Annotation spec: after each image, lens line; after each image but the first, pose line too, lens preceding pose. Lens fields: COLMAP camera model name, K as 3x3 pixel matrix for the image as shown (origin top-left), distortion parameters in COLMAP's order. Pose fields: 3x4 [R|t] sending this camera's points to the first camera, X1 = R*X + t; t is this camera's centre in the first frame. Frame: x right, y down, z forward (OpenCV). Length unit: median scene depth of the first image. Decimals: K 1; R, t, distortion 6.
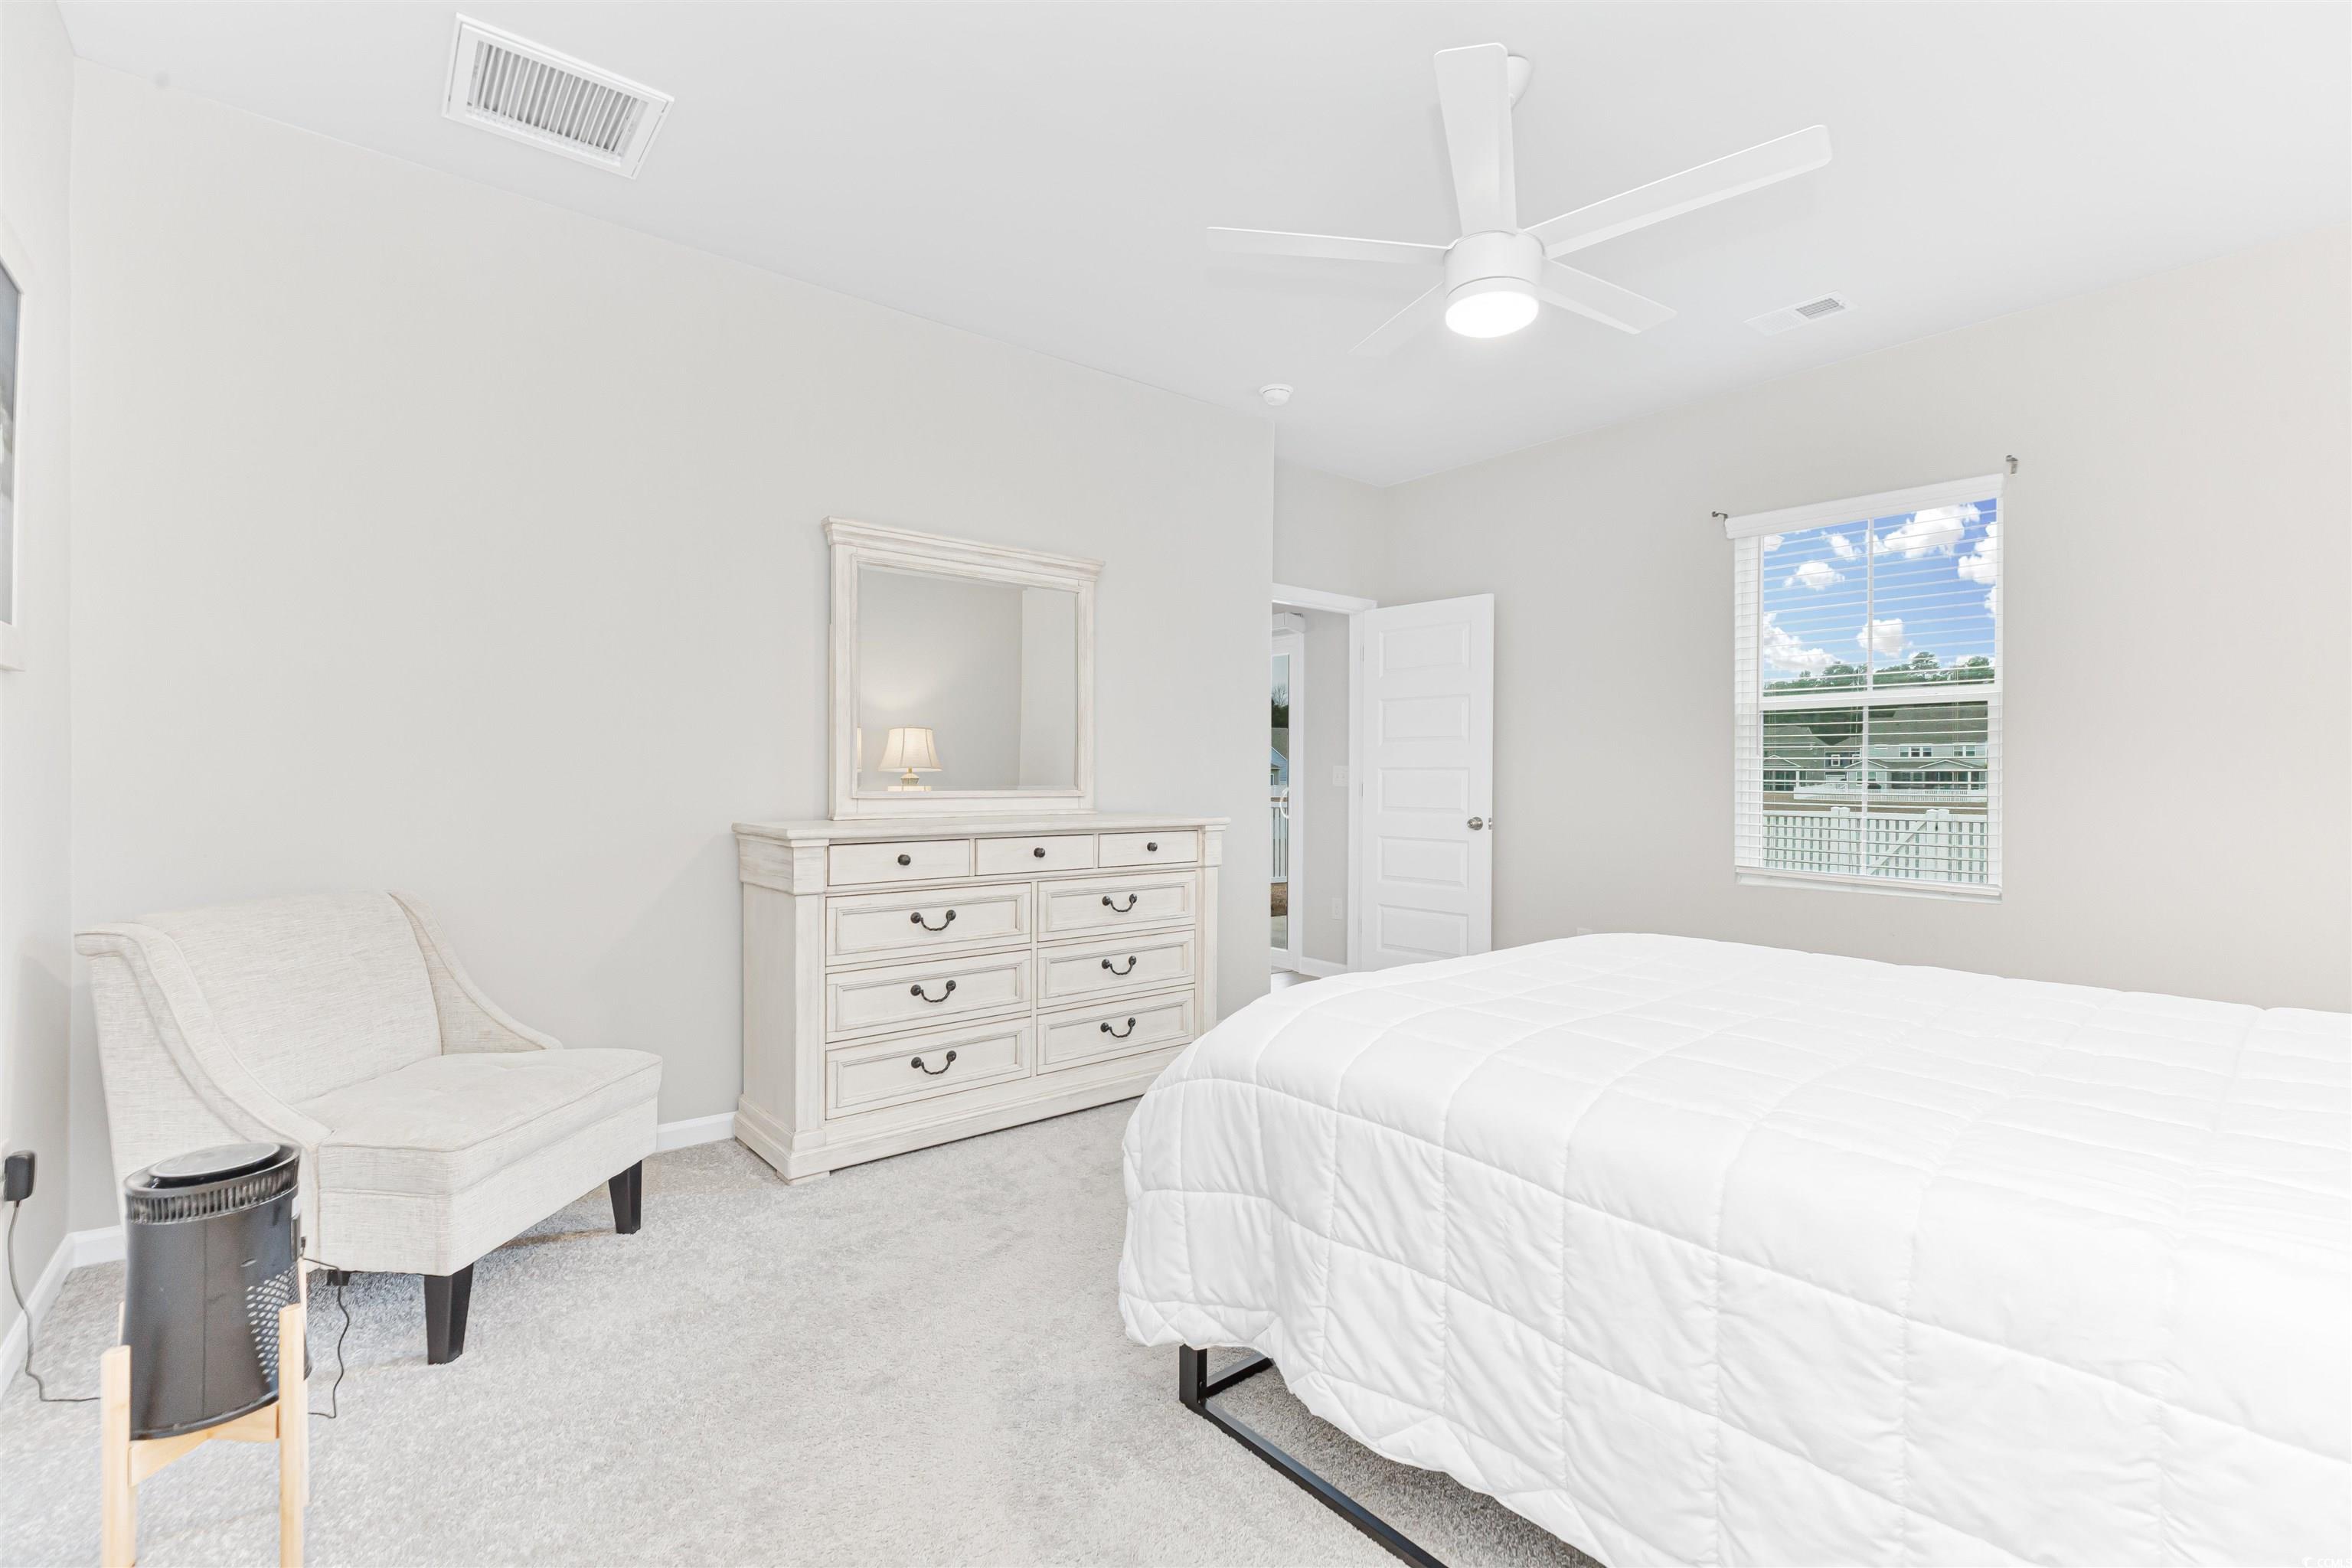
lens RADIAL K [[1045.4, 0, 1183.8], [0, 1045.4, 783.2], [0, 0, 1]] dist [0.001721, -0.000423]
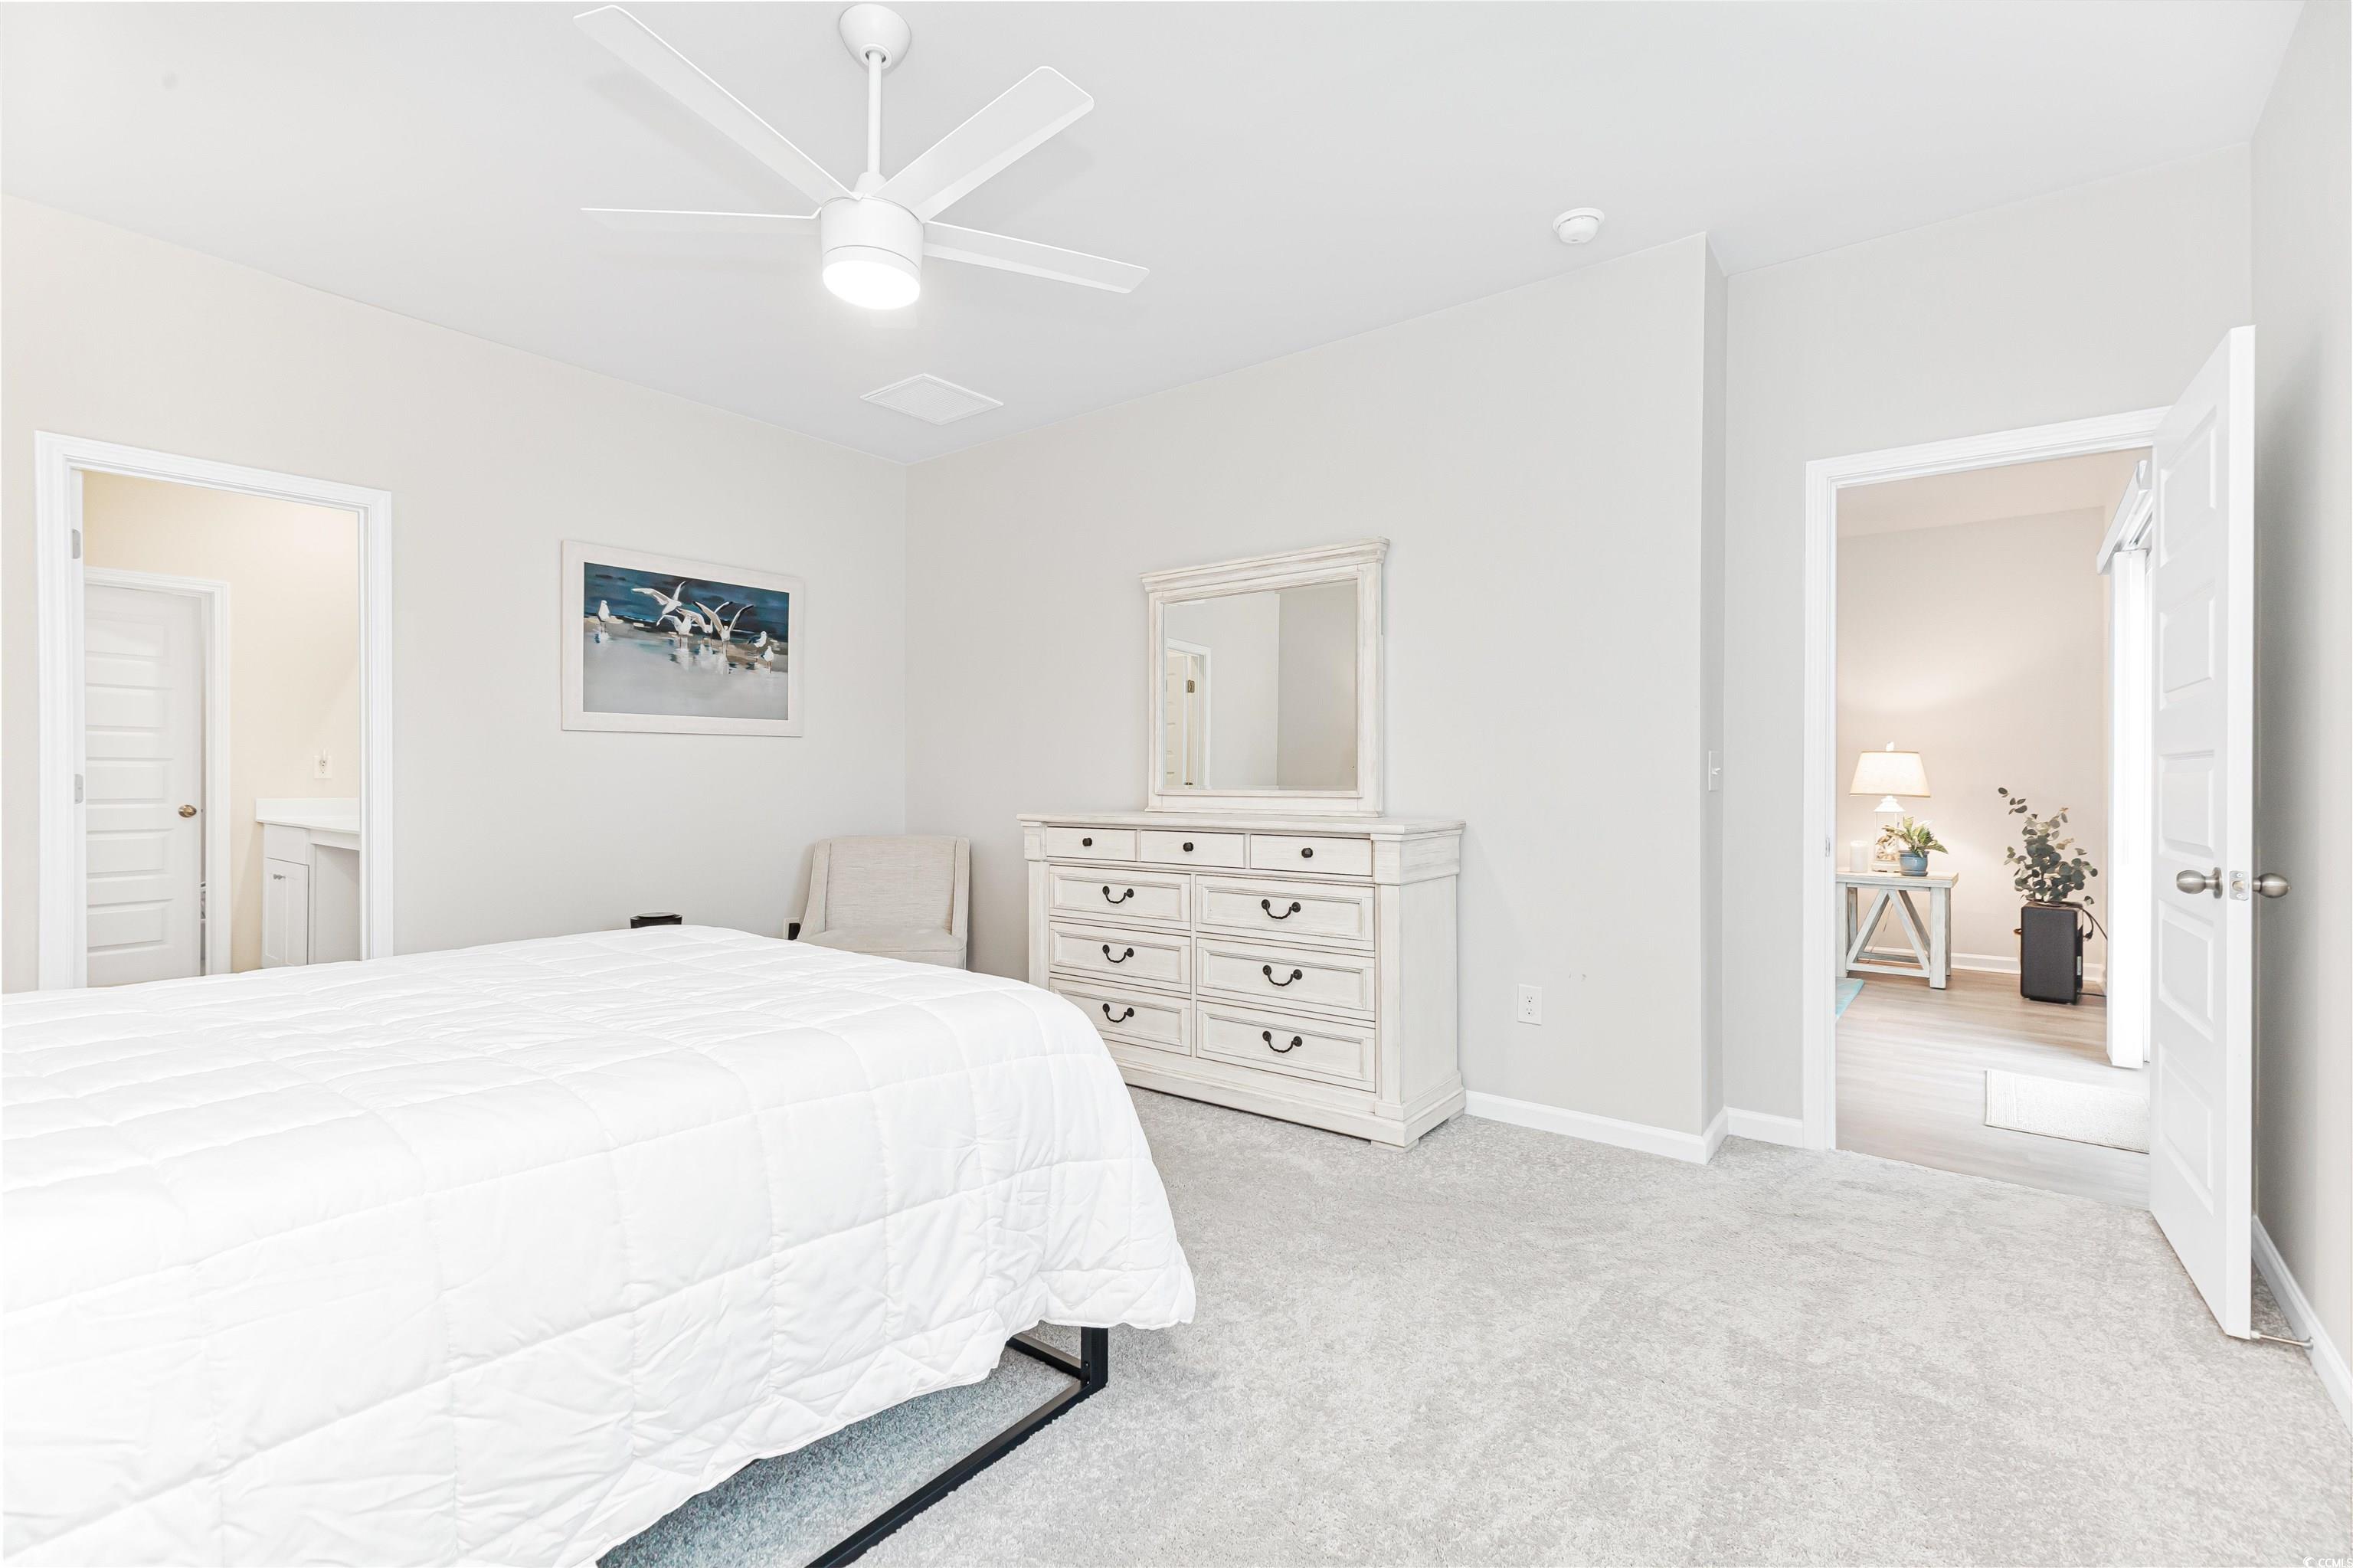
lens RADIAL K [[1045.9, 0, 1177.5], [0, 1045.9, 772.5], [0, 0, 1]] dist [0.001721, -0.000423]
pose [[0.231941, -0.006307, -0.972709, 0.854800], [-0.006539, 0.999946, -0.008043, -0.001179], [0.972708, 0.008226, 0.231888, 0.699338]]
